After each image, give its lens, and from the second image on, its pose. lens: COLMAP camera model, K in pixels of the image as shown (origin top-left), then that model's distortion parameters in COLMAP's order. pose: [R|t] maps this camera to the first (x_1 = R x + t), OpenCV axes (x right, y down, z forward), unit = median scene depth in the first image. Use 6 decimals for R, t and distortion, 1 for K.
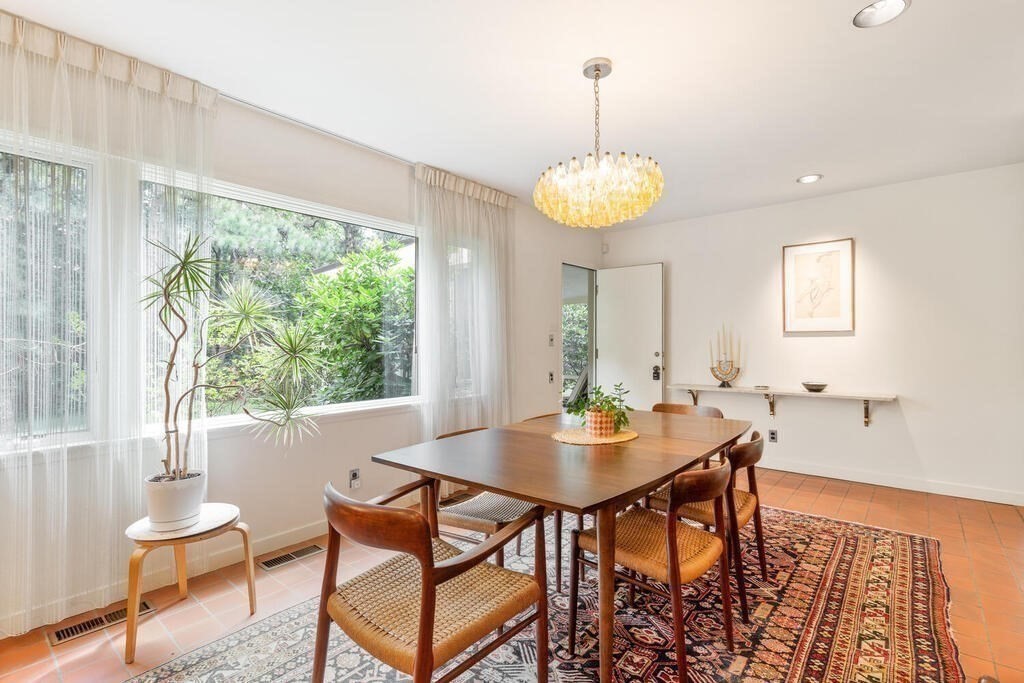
lens RADIAL K [[468.8, 0, 512.3], [0, 468.8, 337.4], [0, 0, 1]] dist [-0.000613, 0.000001]
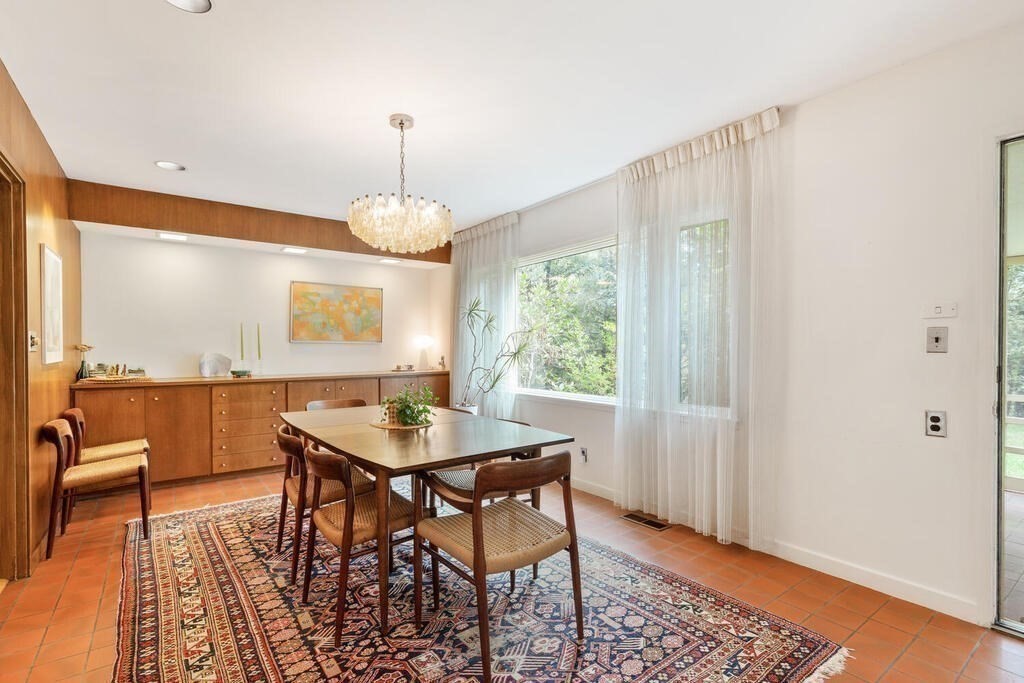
lens RADIAL K [[468.8, 0, 510.9], [0, 468.8, 362.5], [0, 0, 1]] dist [-0.000613, 0.000001]
pose [[-0.214780, 0.032298, -0.976128, 1.506961], [0.014712, 0.999447, 0.029833, 0.021306], [0.976552, -0.007953, -0.215137, 1.780314]]
